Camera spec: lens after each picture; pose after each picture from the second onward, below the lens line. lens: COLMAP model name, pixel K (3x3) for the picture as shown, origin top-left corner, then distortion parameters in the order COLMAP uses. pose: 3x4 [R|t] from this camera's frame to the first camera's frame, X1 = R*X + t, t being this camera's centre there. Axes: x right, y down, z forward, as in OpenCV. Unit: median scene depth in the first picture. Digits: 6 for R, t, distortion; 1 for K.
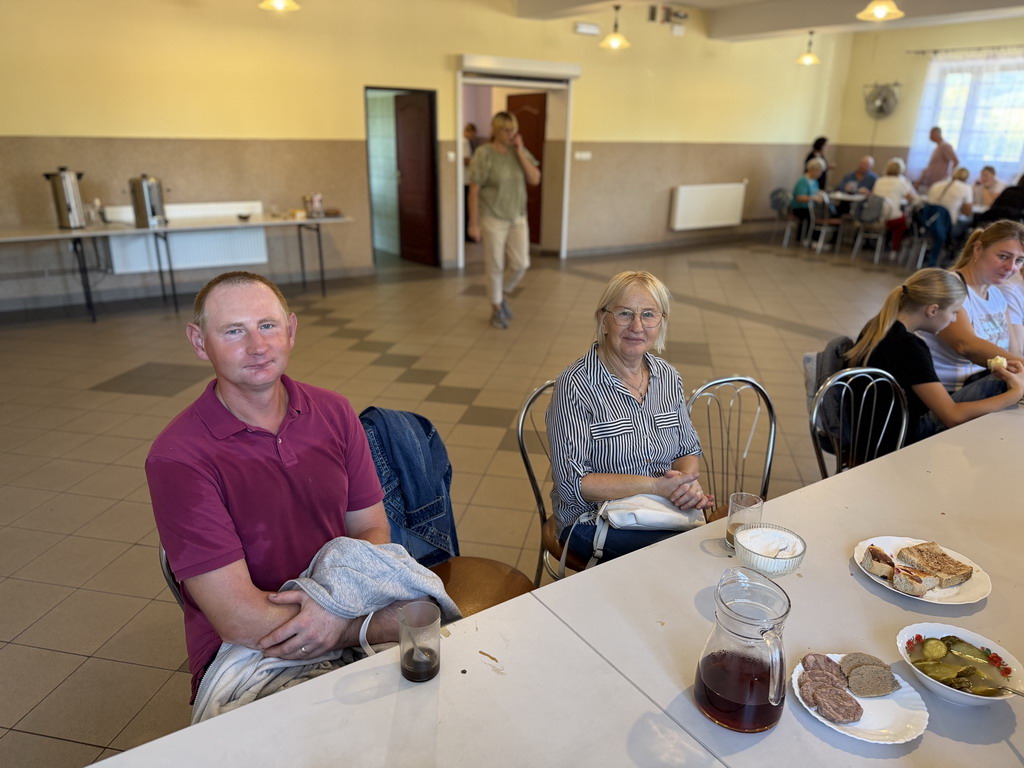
lens RADIAL K [[722.1, 0, 512.0], [0, 722.1, 384.0], [0, 0, 1]] dist [0.003168, -0.005011]
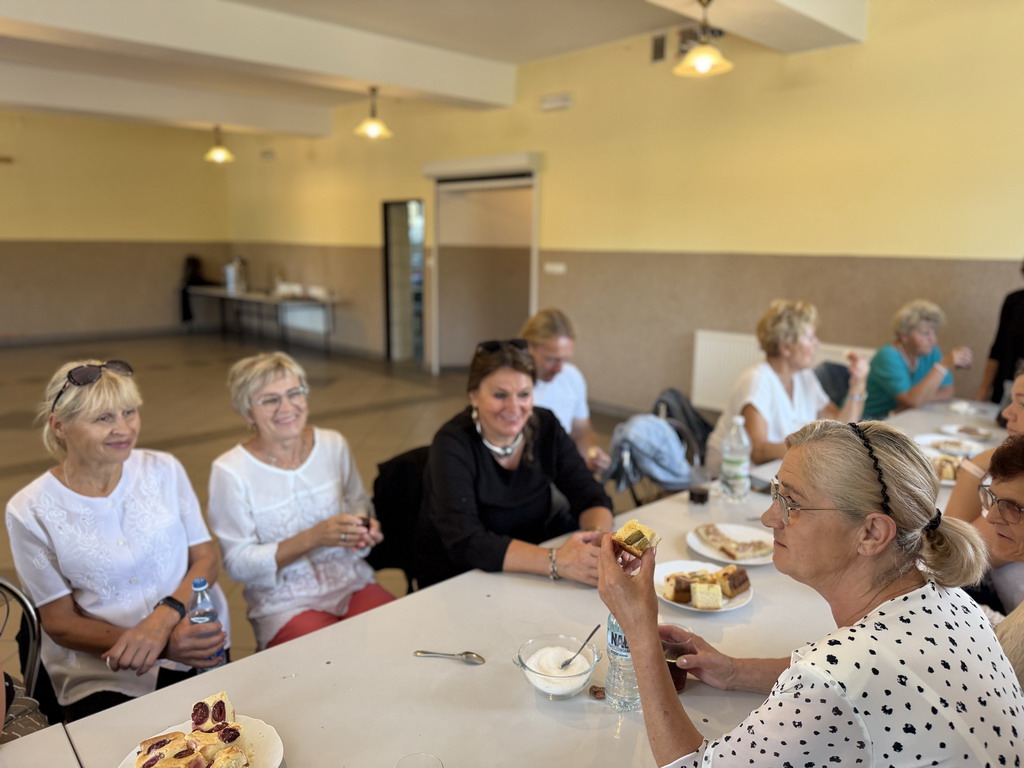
lens RADIAL K [[722.1, 0, 512.0], [0, 722.1, 384.0], [0, 0, 1]] dist [0.003168, -0.005011]
pose [[0.143550, 0.177957, -0.973512, 0.803860], [-0.338145, 0.933315, 0.120748, -0.275450], [0.930081, 0.311855, 0.194152, 0.839057]]
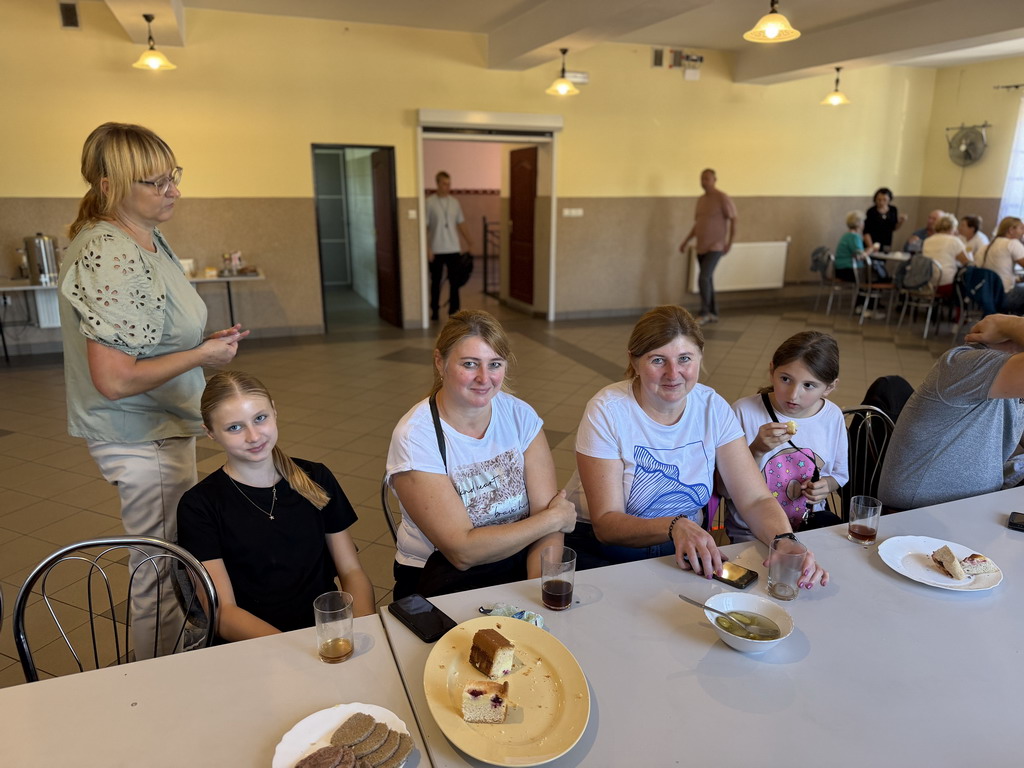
lens RADIAL K [[717.5, 0, 509.0], [0, 717.5, 389.9], [0, 0, 1]] dist [0.022007, -0.021840]
pose [[0.972408, 0.049308, -0.228018, 0.235528], [-0.063965, 0.996304, -0.057336, -0.030340], [0.224348, 0.070339, 0.971967, 0.100407]]
